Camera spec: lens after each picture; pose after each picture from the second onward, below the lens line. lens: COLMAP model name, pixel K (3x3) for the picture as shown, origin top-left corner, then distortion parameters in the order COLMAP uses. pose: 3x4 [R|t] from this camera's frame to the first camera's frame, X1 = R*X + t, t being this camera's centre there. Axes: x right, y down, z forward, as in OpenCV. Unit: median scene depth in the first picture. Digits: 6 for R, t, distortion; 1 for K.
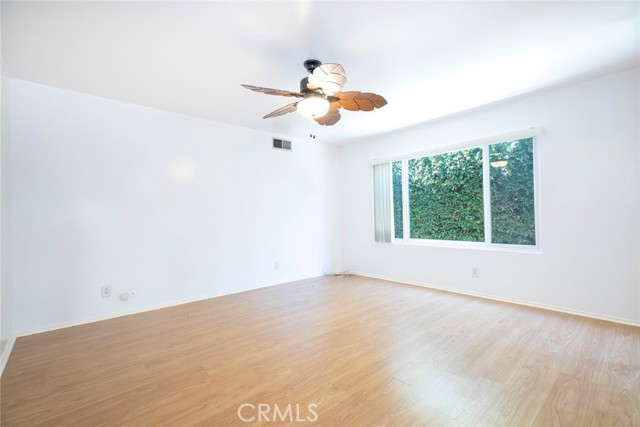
lens RADIAL K [[288.9, 0, 325.3], [0, 288.9, 211.9], [0, 0, 1]] dist [0.000598, -0.000109]
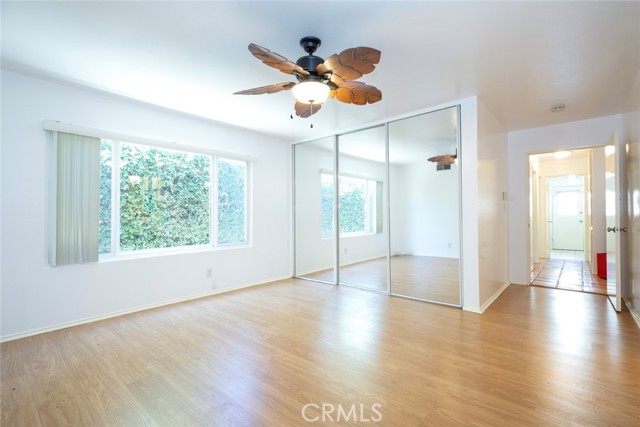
lens RADIAL K [[288.9, 0, 325.3], [0, 288.9, 211.9], [0, 0, 1]] dist [0.000598, -0.000109]
pose [[-0.121146, 0.029403, 0.992199, -0.808238], [-0.003209, 0.999544, -0.030013, 0.020099], [-0.992630, -0.006820, -0.120996, 0.949893]]
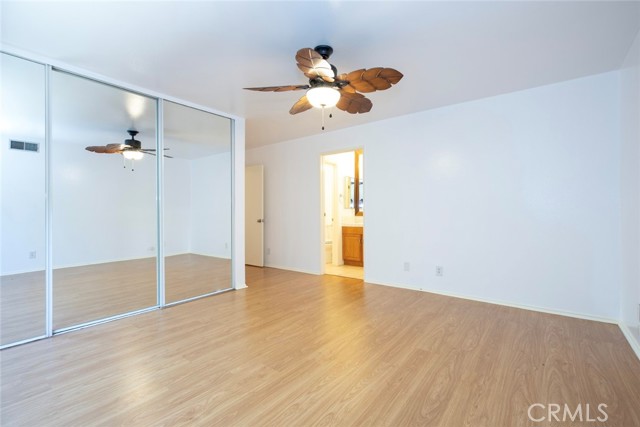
lens RADIAL K [[288.9, 0, 325.3], [0, 288.9, 211.9], [0, 0, 1]] dist [0.000598, -0.000109]
pose [[-0.983233, 0.021100, -0.181127, 0.118481], [0.023500, 0.999662, -0.011112, 0.022393], [0.180831, -0.015182, -0.983397, 1.729277]]
